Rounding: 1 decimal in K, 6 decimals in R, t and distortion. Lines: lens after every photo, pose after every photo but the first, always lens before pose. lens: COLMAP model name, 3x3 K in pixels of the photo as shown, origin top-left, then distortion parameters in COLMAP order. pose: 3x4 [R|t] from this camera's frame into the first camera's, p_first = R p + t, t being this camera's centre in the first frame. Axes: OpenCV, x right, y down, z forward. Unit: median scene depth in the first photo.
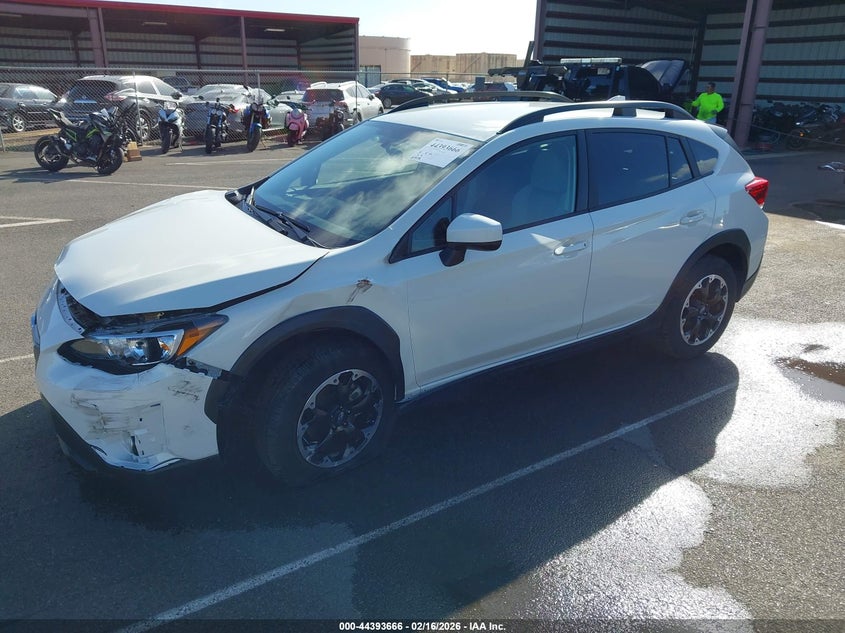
lens RADIAL K [[654.5, 0, 418.6], [0, 654.5, 323.5], [0, 0, 1]] dist [0.005930, -0.013567]
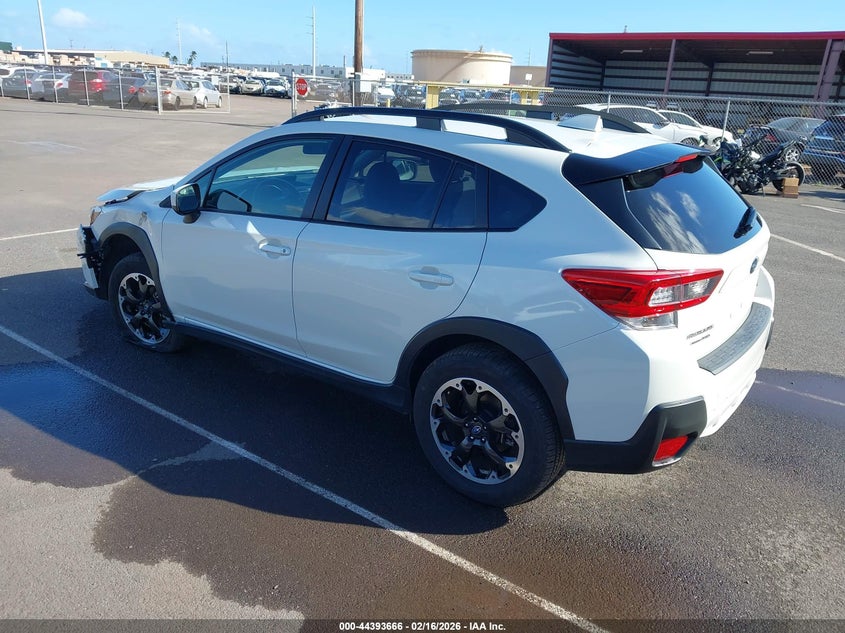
lens RADIAL K [[654.5, 0, 419.7], [0, 654.5, 308.4], [0, 0, 1]] dist [0.005930, -0.013567]
pose [[0.356479, 0.303449, -0.883652, 0.947586], [-0.370593, 0.914128, 0.164411, -0.217729], [0.857662, 0.268867, 0.438323, 0.618637]]
